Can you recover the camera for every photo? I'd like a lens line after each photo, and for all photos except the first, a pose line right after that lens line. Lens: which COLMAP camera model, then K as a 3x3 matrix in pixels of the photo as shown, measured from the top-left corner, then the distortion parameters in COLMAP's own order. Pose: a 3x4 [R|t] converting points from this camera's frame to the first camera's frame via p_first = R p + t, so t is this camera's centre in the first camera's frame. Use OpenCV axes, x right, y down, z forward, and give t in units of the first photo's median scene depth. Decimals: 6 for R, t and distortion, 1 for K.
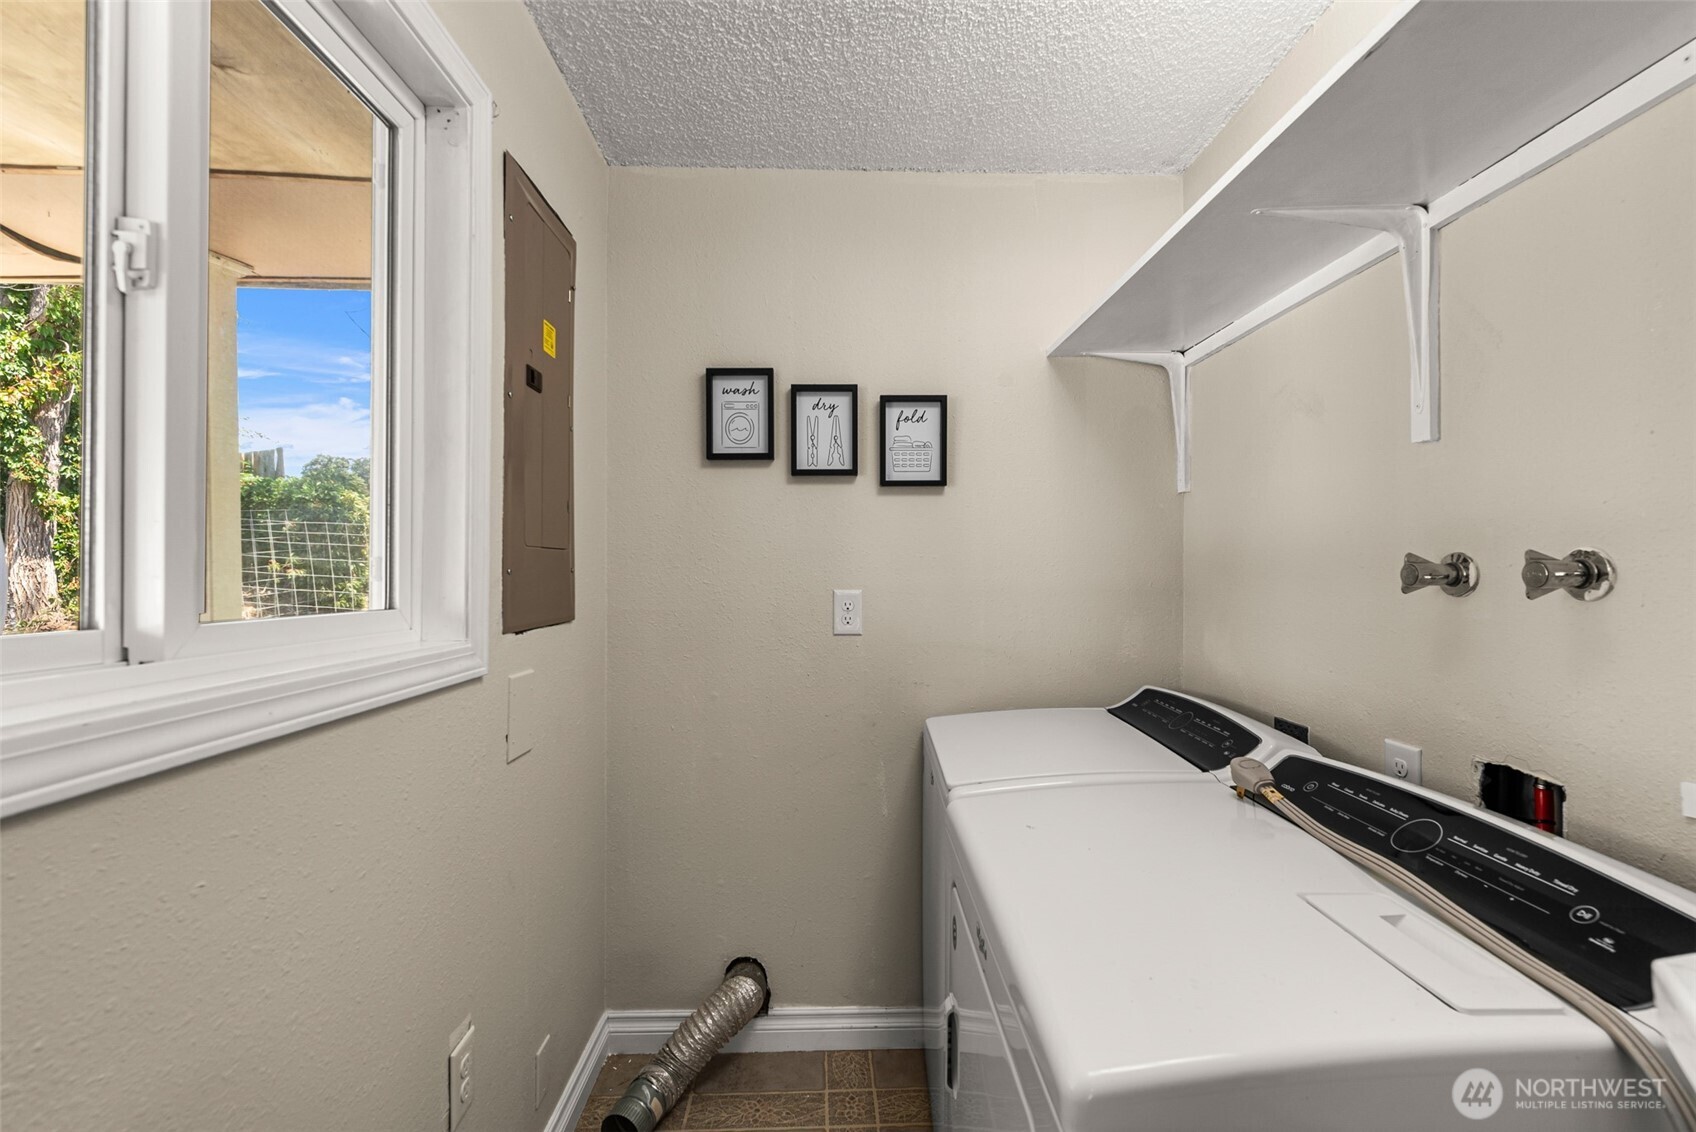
lens RADIAL K [[733.6, 0, 848.0], [0, 733.6, 566.0], [0, 0, 1]] dist [0.000068, 0.000134]
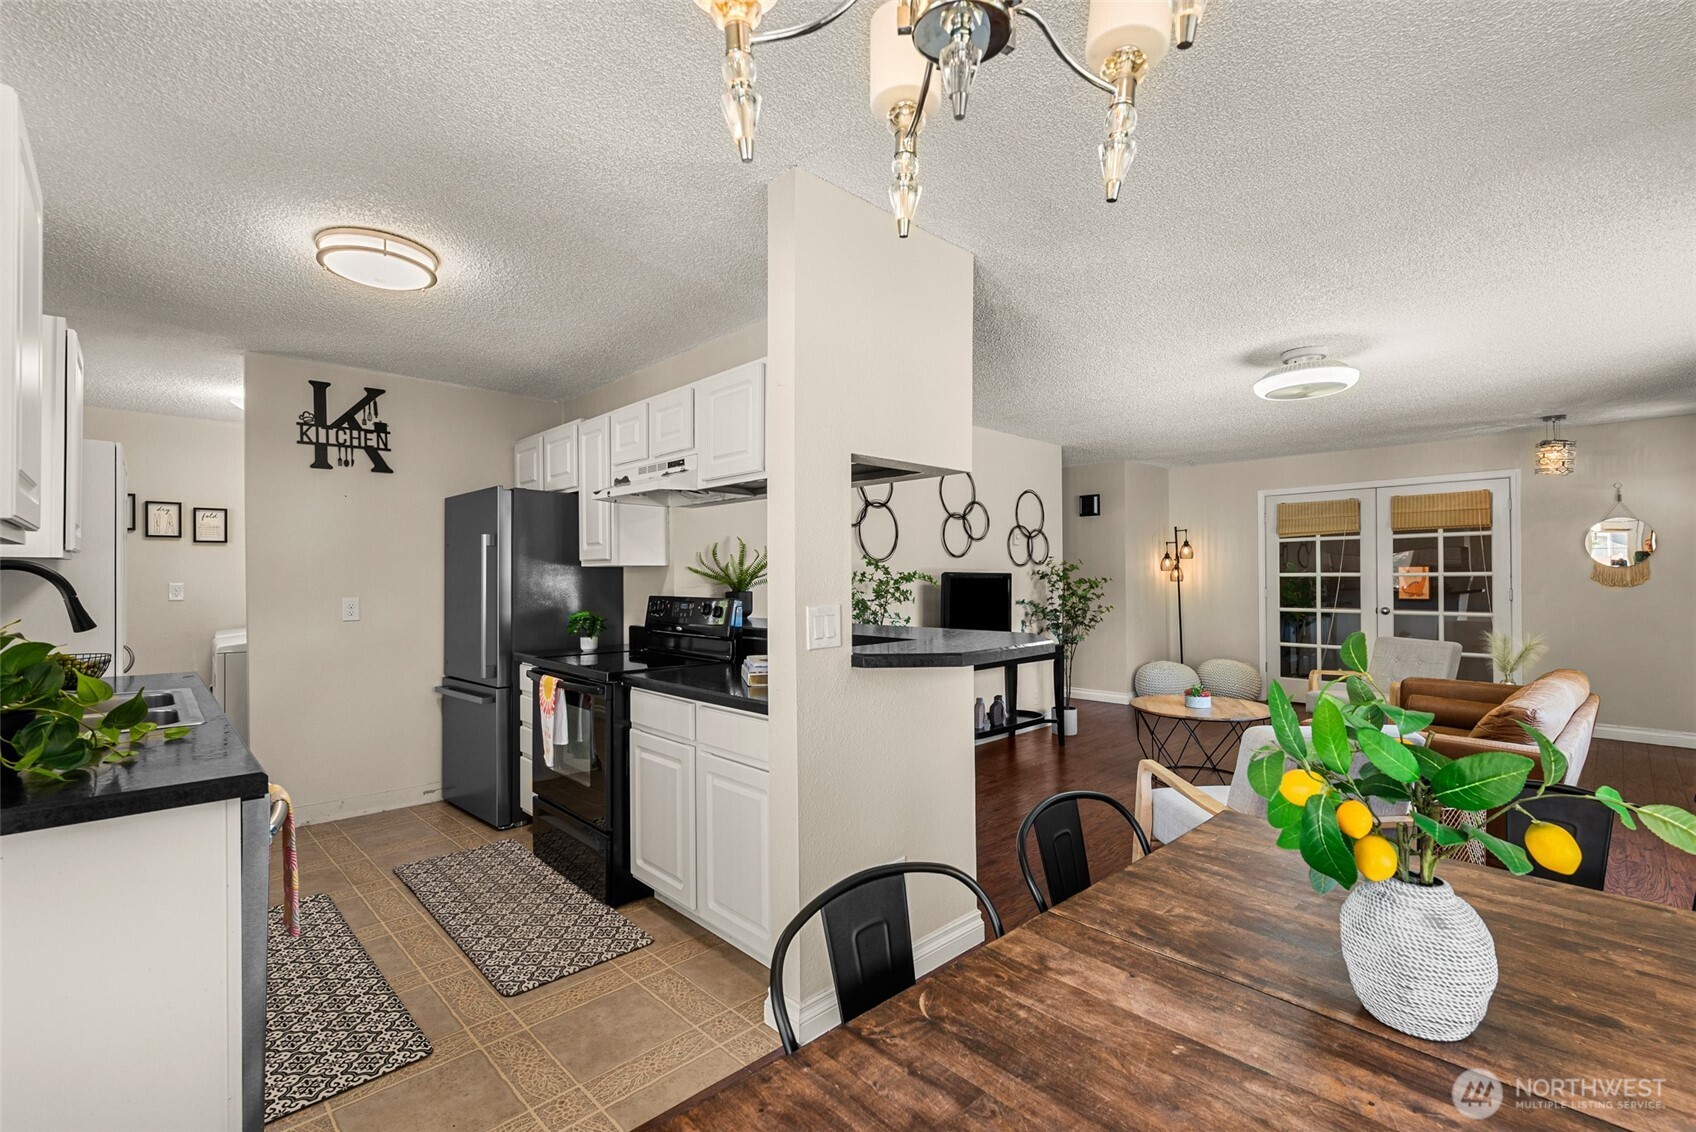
lens RADIAL K [[740.8, 0, 847.6], [0, 740.8, 571.7], [0, 0, 1]] dist [0.001119, -0.000024]
pose [[0.747565, -0.000842, 0.664189, 0.031827], [0.002099, 0.999997, -0.001094, 0.000352], [-0.664186, 0.002212, 0.747564, -2.425341]]
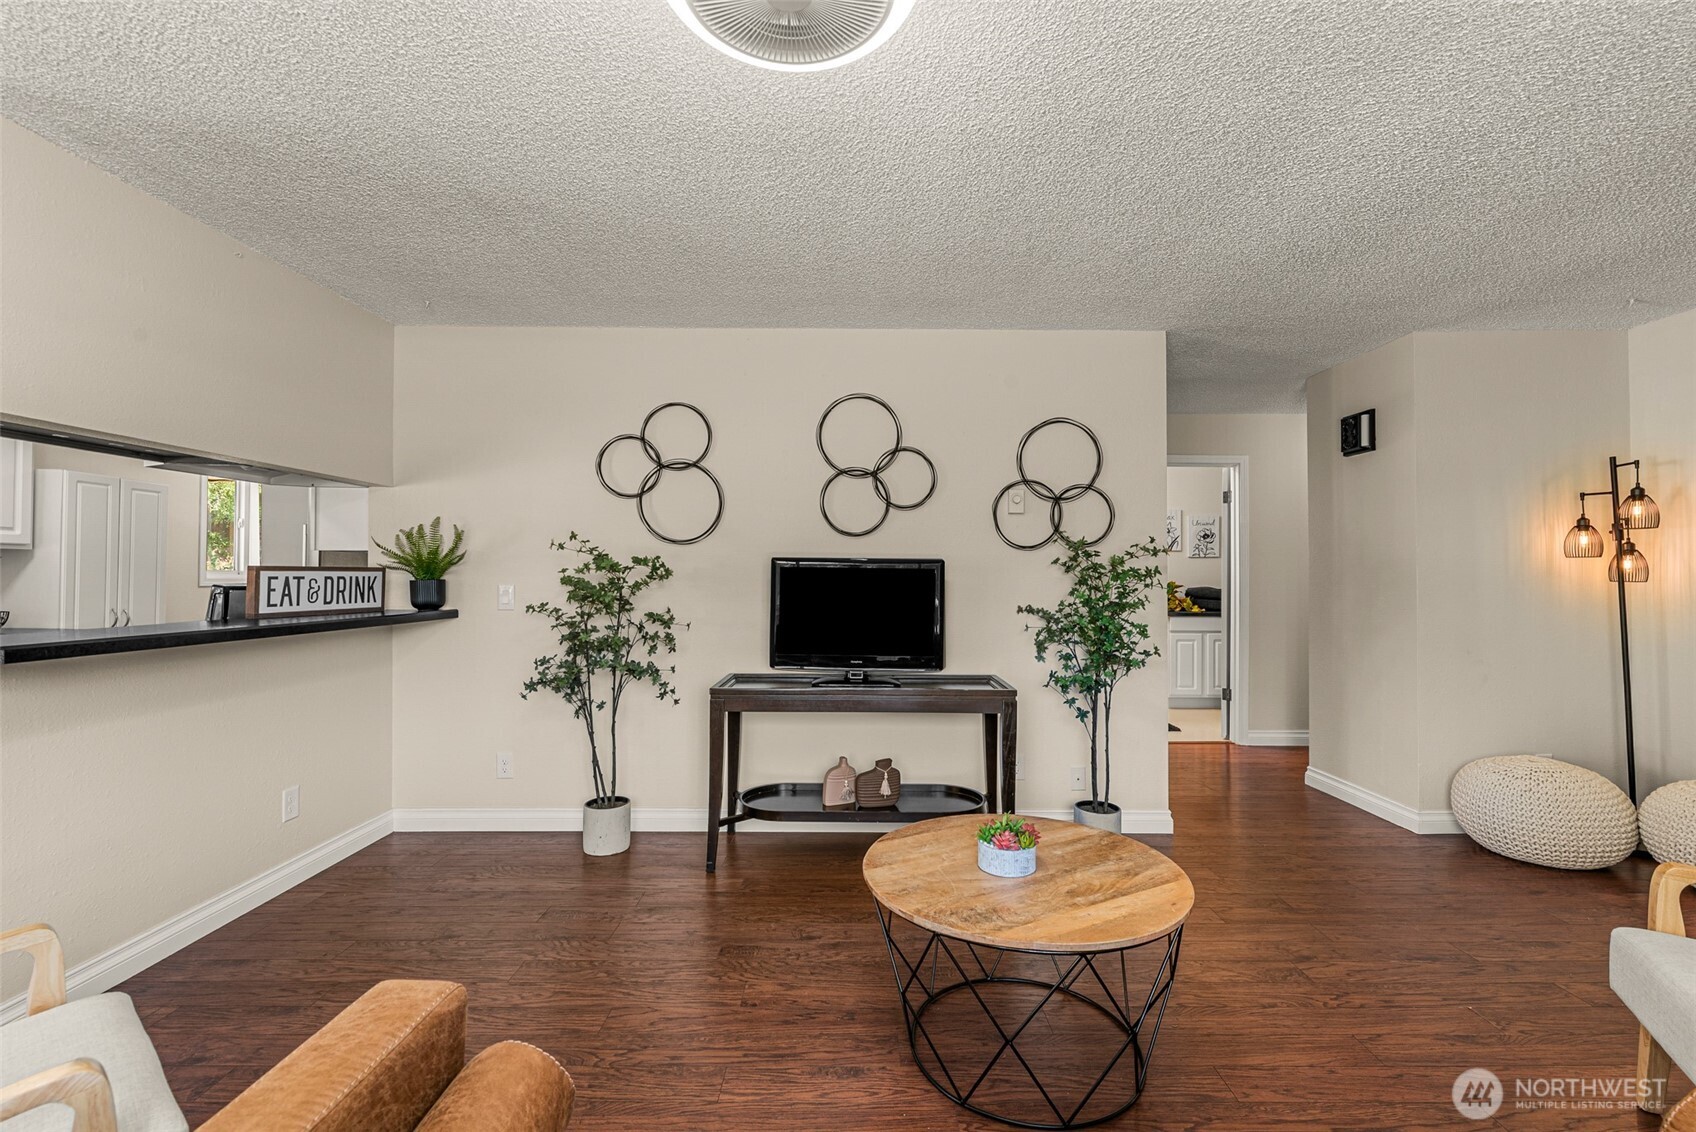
lens RADIAL K [[707.3, 0, 848.0], [0, 707.3, 566.0], [0, 0, 1]] dist [-0.000661, -0.000019]
pose [[0.999218, 0.002378, -0.039469, 2.152491], [-0.002604, 0.999980, -0.005684, 0.029266], [0.039455, 0.005782, 0.999205, -2.366850]]
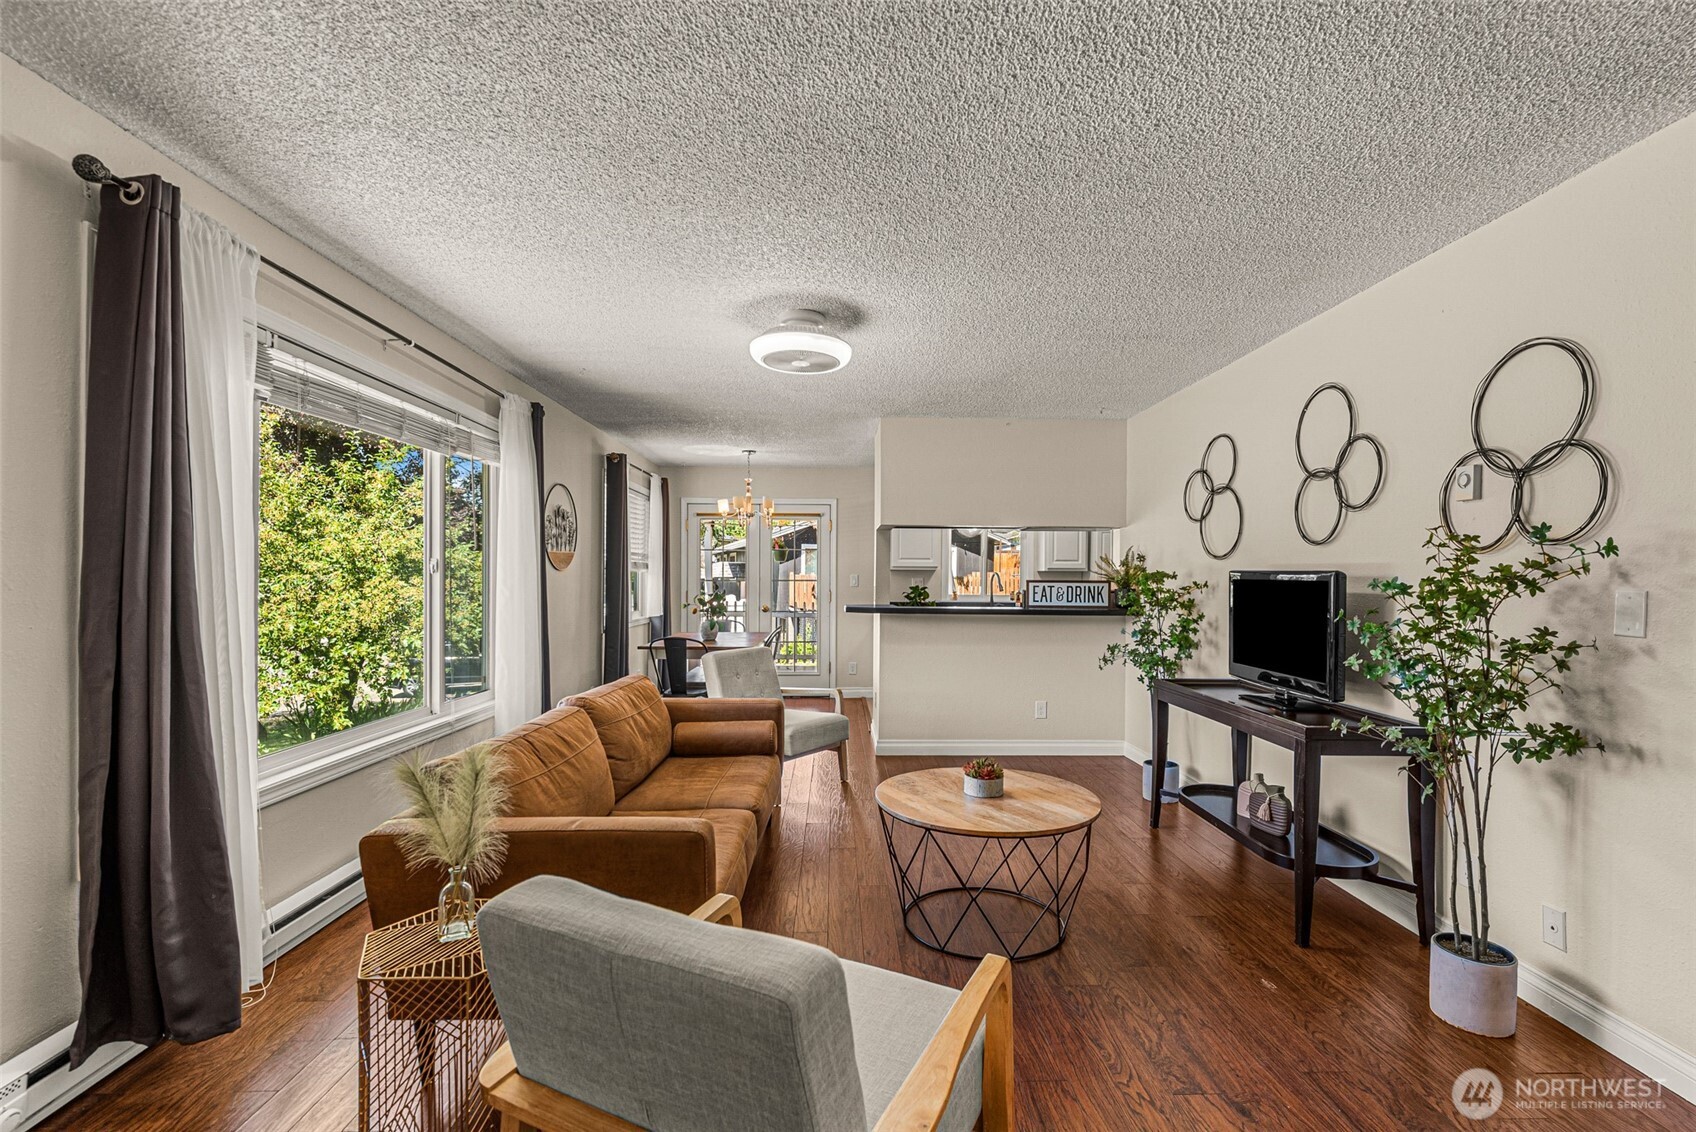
lens RADIAL K [[762.8, 0, 877.7], [0, 762.8, 582.0], [0, 0, 1]] dist [0.000101, -0.000182]
pose [[0.009252, 0.003379, -0.999951, 3.721381], [0.002371, 0.999991, 0.003401, 0.020482], [0.999954, -0.002403, 0.009244, -1.648251]]
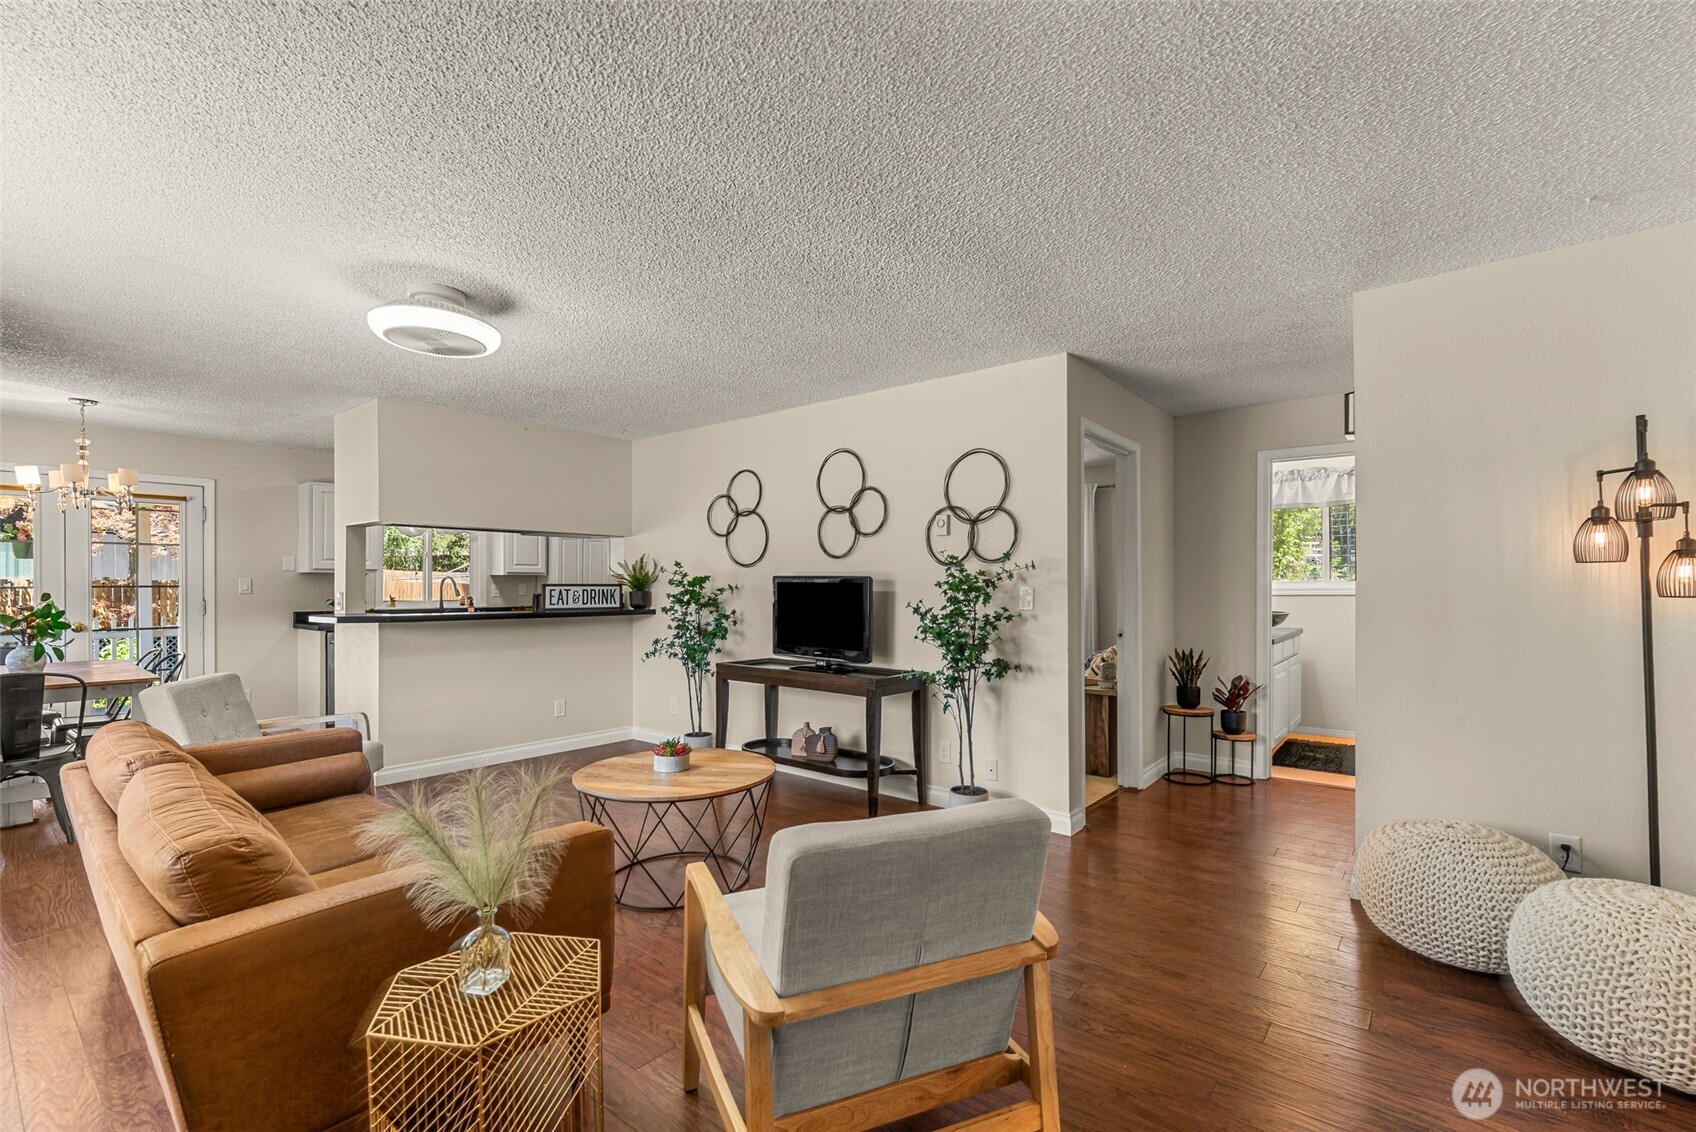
lens RADIAL K [[719.5, 0, 879.7], [0, 719.5, 584.8], [0, 0, 1]] dist [-0.000366, -0.000077]
pose [[0.766526, -0.000488, -0.642213, 3.634644], [0.005437, 0.999969, 0.005730, 0.018562], [0.642190, -0.007884, 0.766505, -2.319616]]
